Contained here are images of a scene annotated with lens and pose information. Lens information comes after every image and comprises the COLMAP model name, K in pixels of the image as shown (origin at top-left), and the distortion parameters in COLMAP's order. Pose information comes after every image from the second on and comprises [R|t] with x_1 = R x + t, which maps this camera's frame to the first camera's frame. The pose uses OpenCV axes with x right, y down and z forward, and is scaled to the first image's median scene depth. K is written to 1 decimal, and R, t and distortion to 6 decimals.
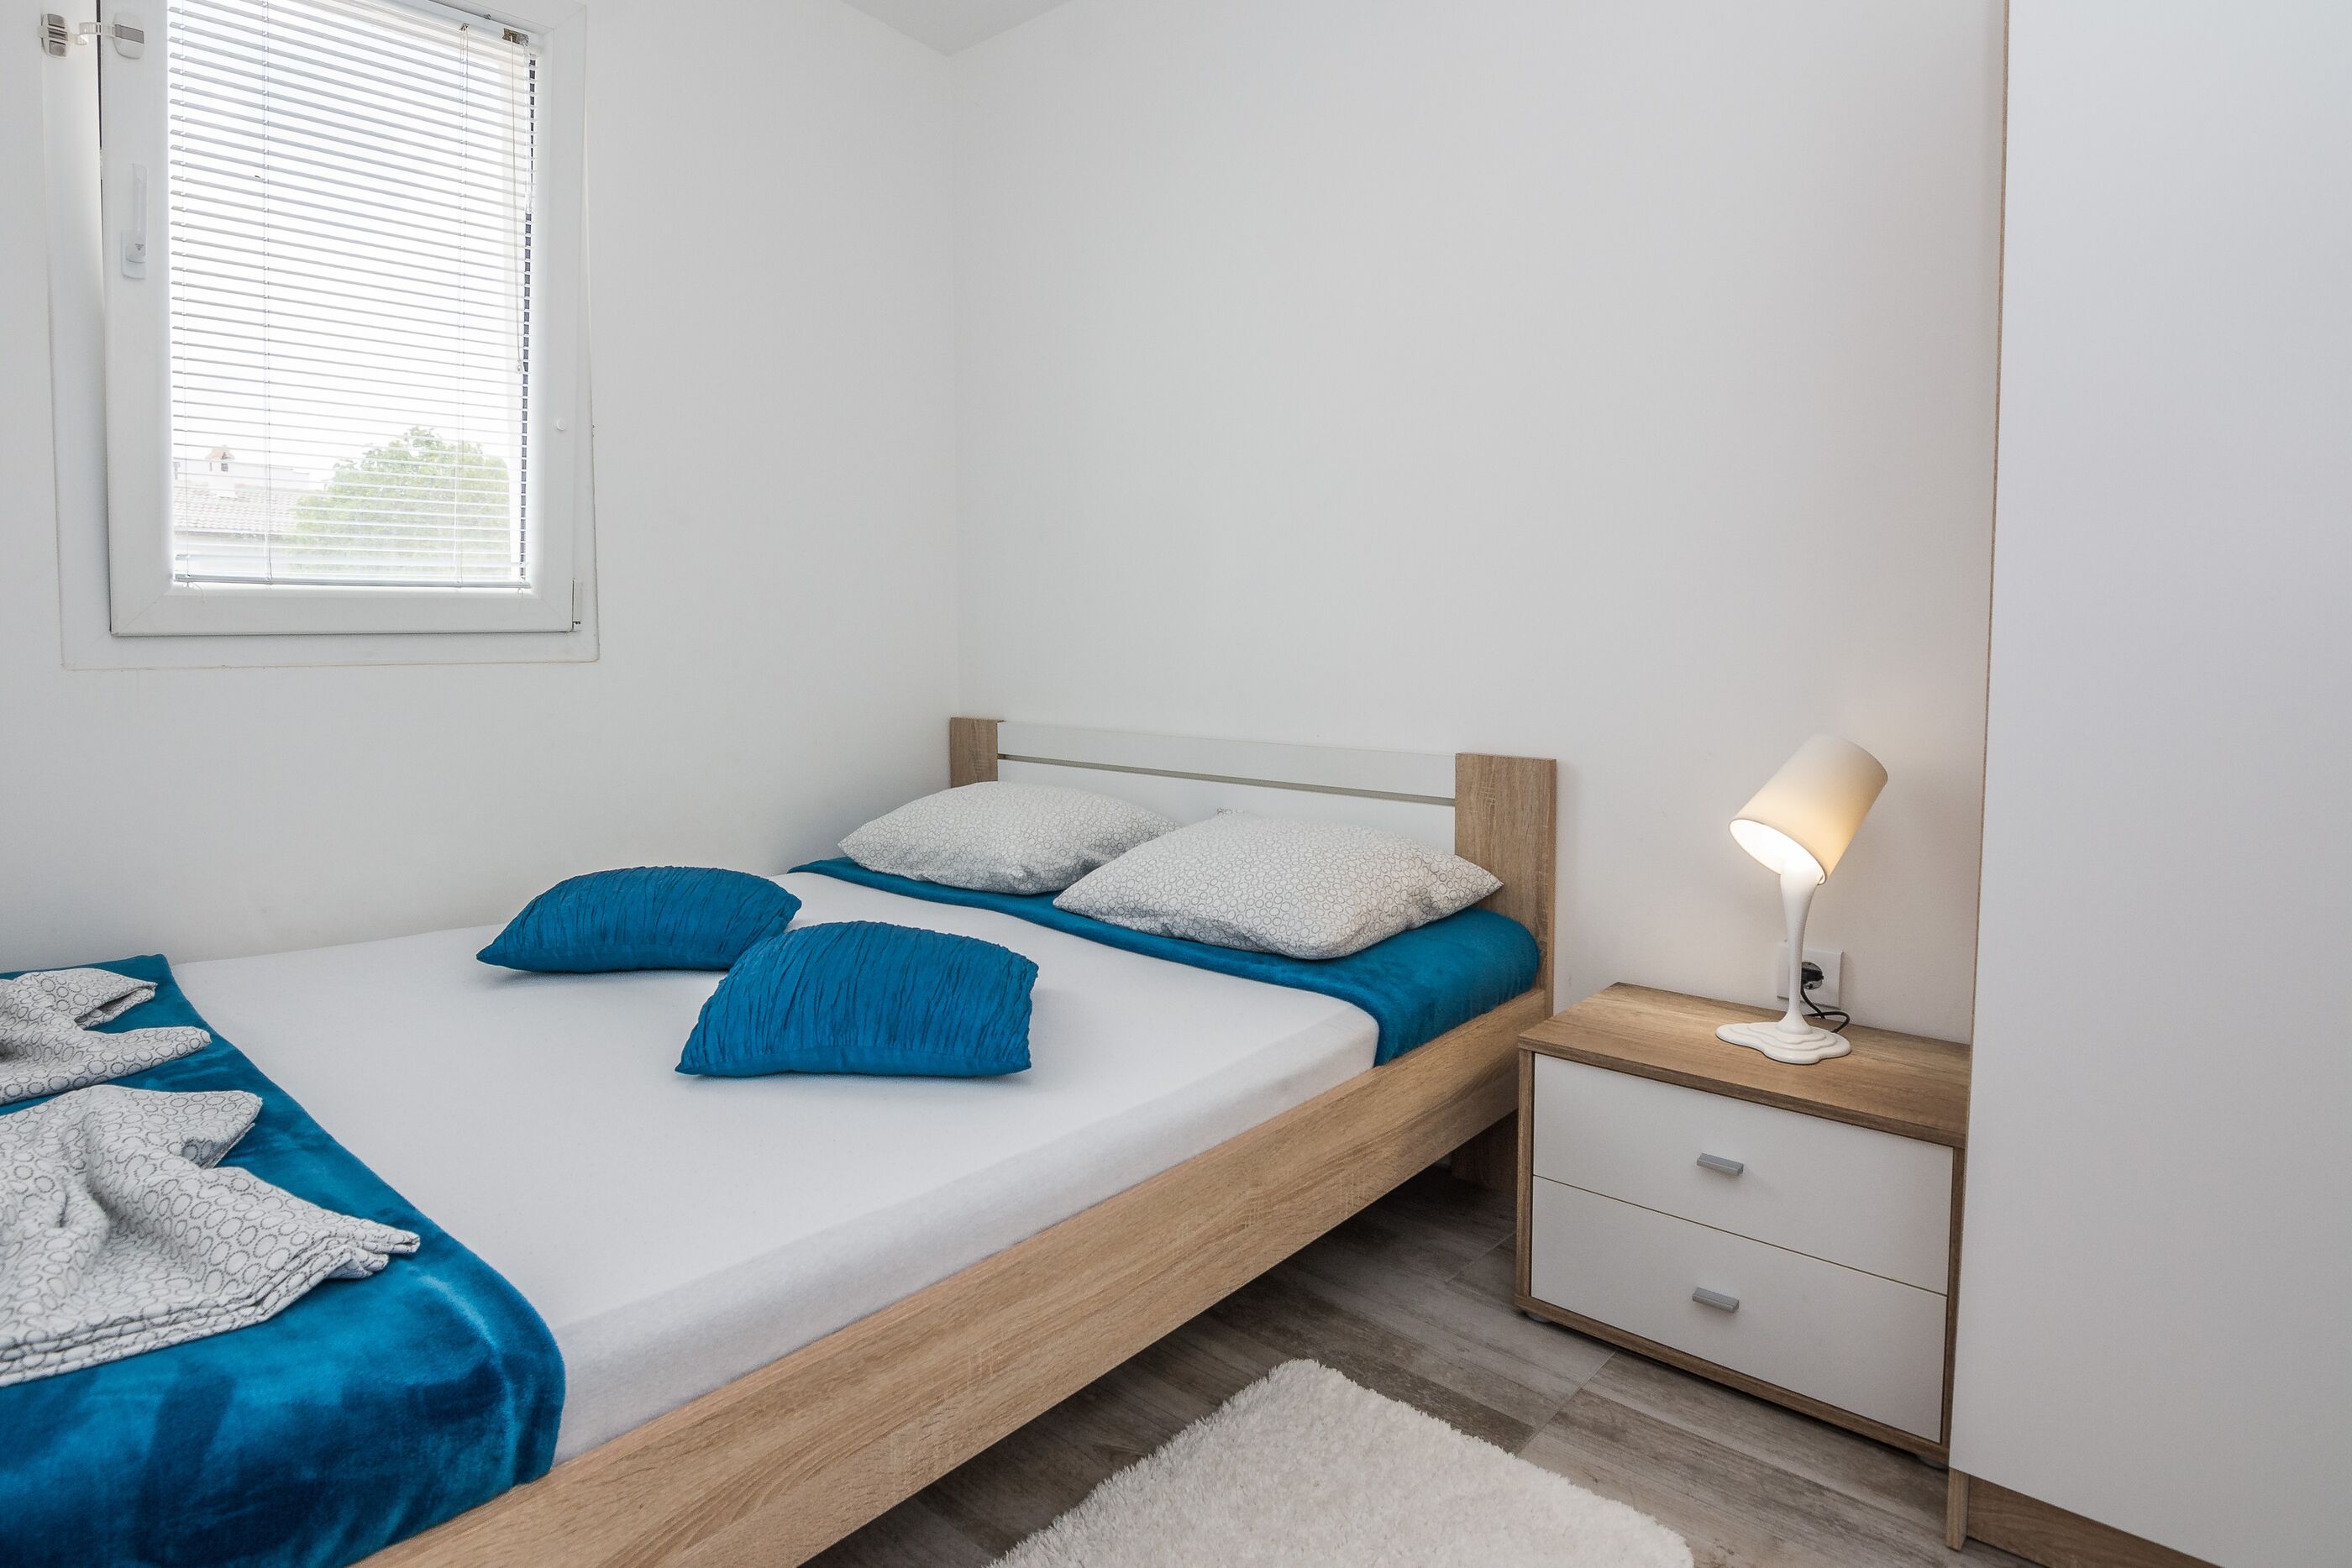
lens RADIAL K [[1280.7, 0, 1103.9], [0, 1280.7, 682.3], [0, 0, 1]] dist [0.001944, -0.017468]
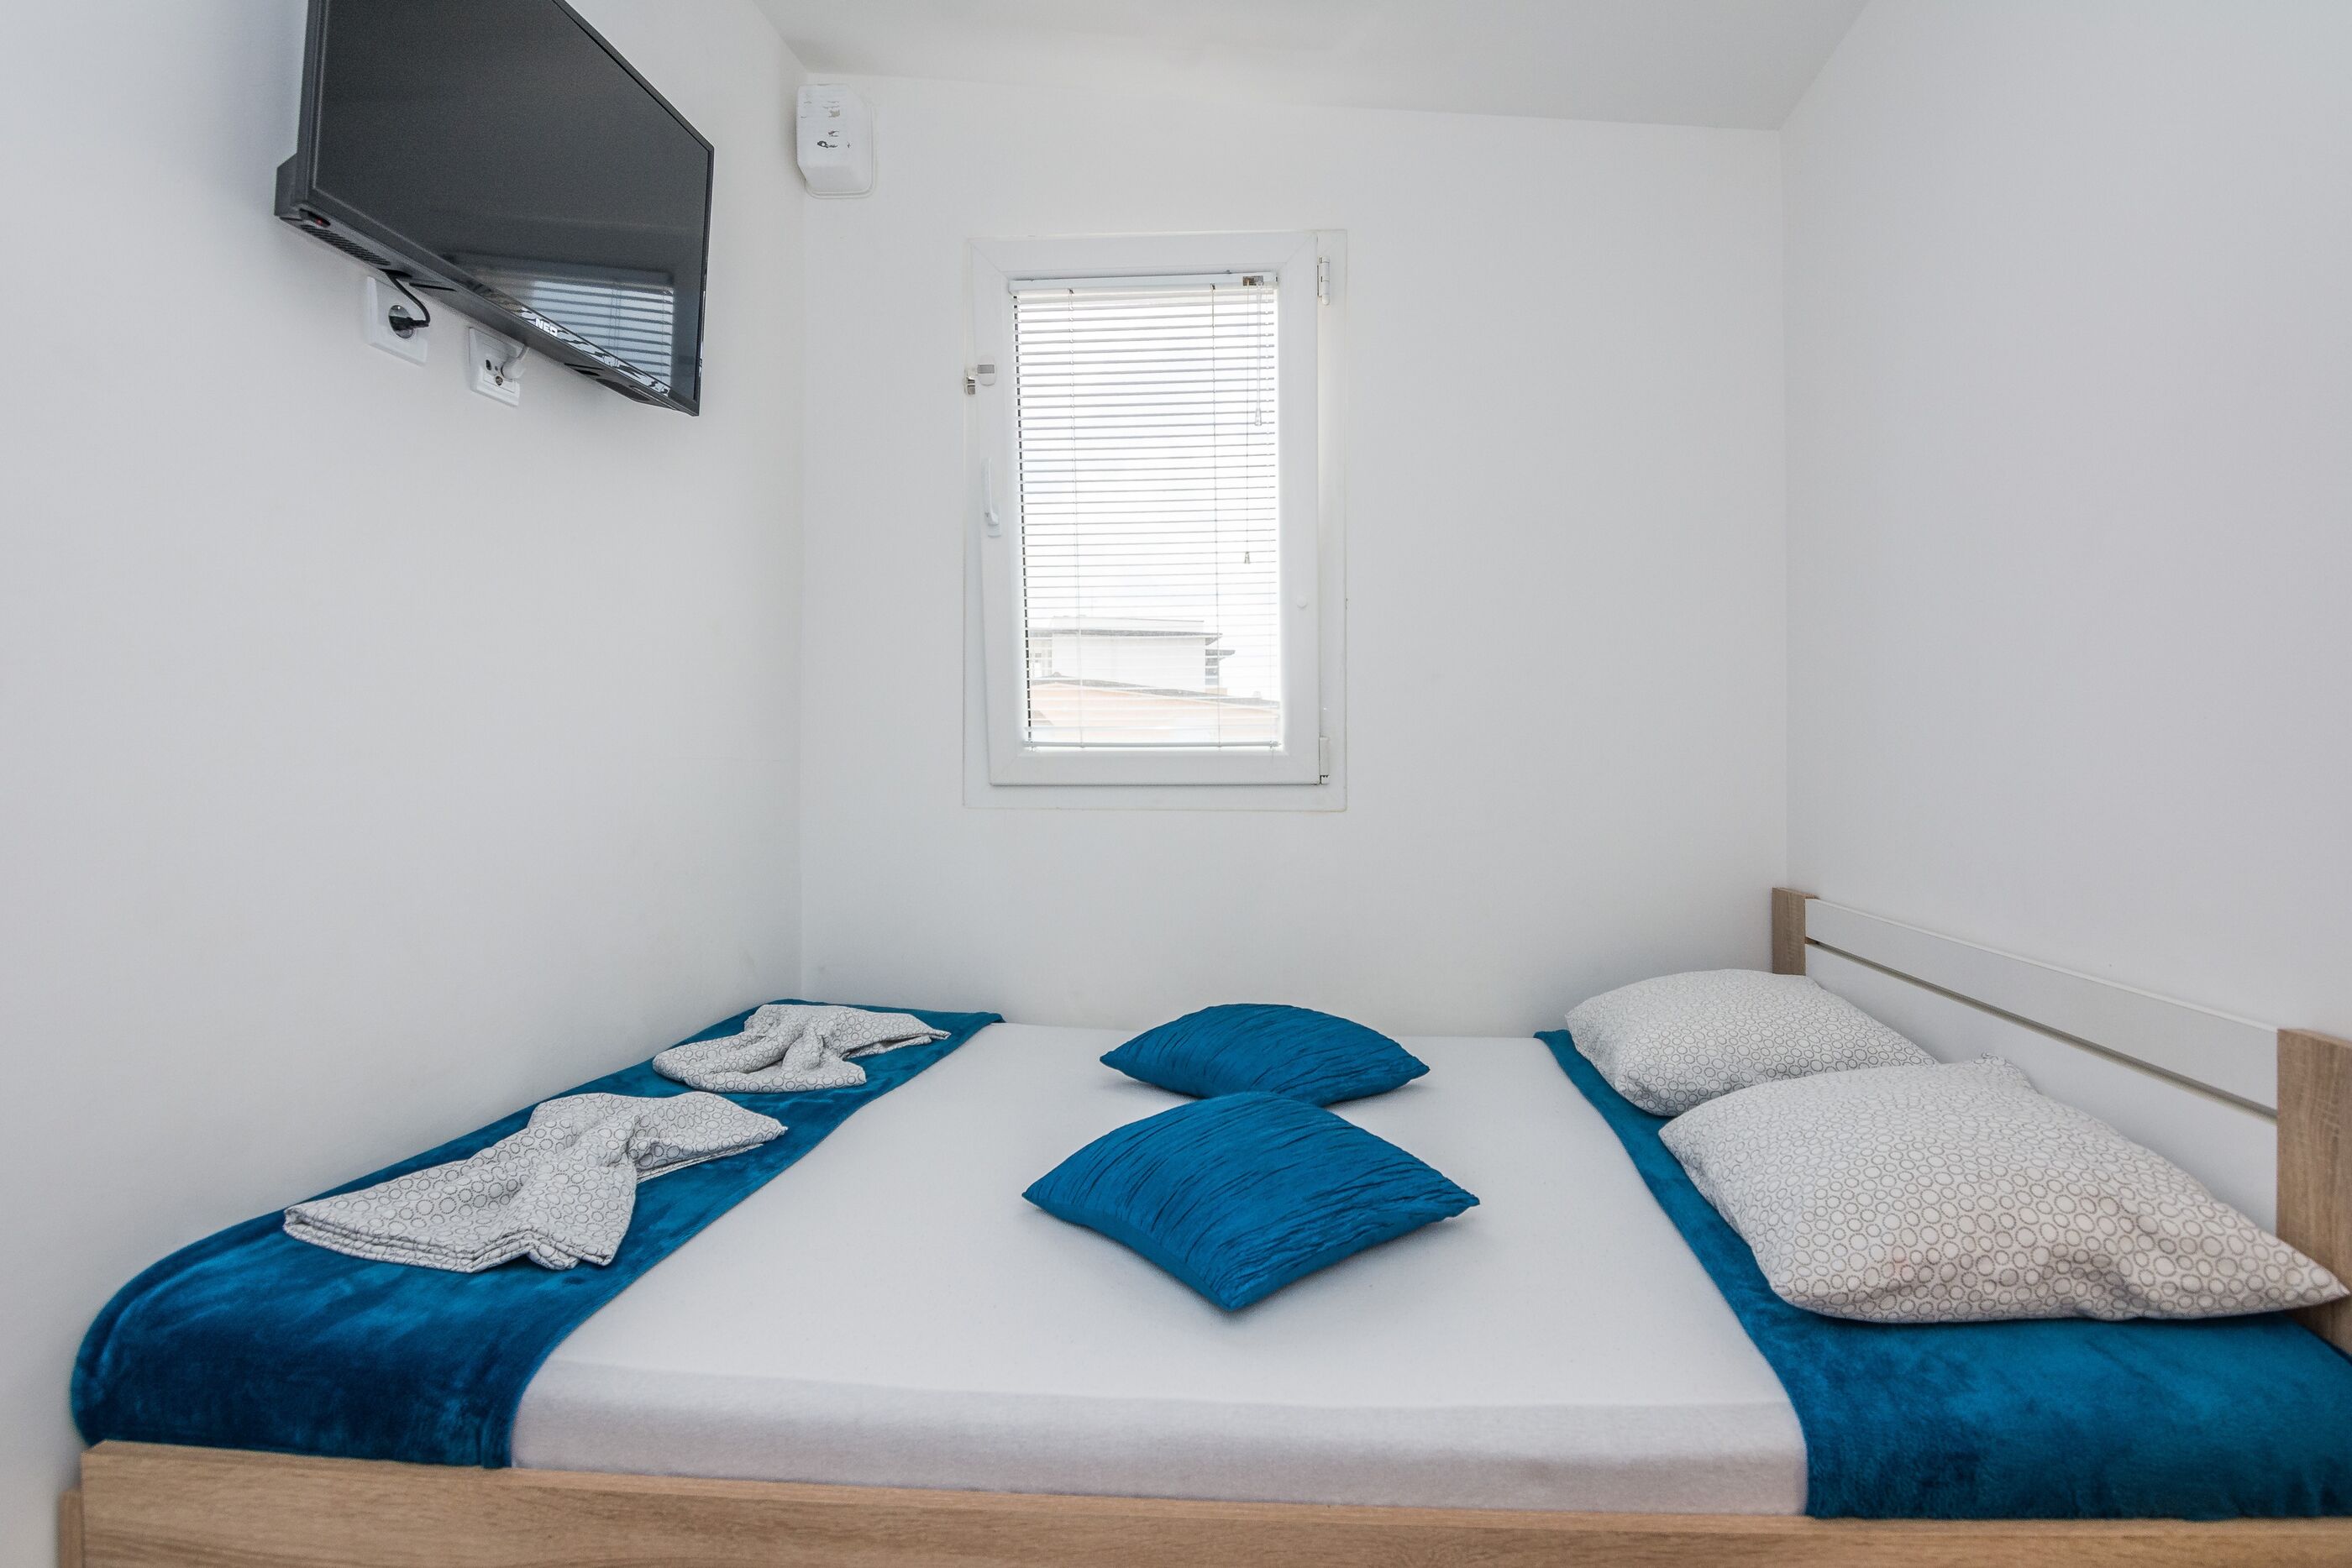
lens RADIAL K [[1176.0, 0, 1179.9], [0, 1176.0, 752.0], [0, 0, 1]] dist [-0.004843, -0.013709]
pose [[0.630476, -0.008375, -0.776163, 0.512778], [-0.035694, 0.998571, -0.039769, -0.037956], [0.775388, 0.052778, 0.629276, 0.439502]]
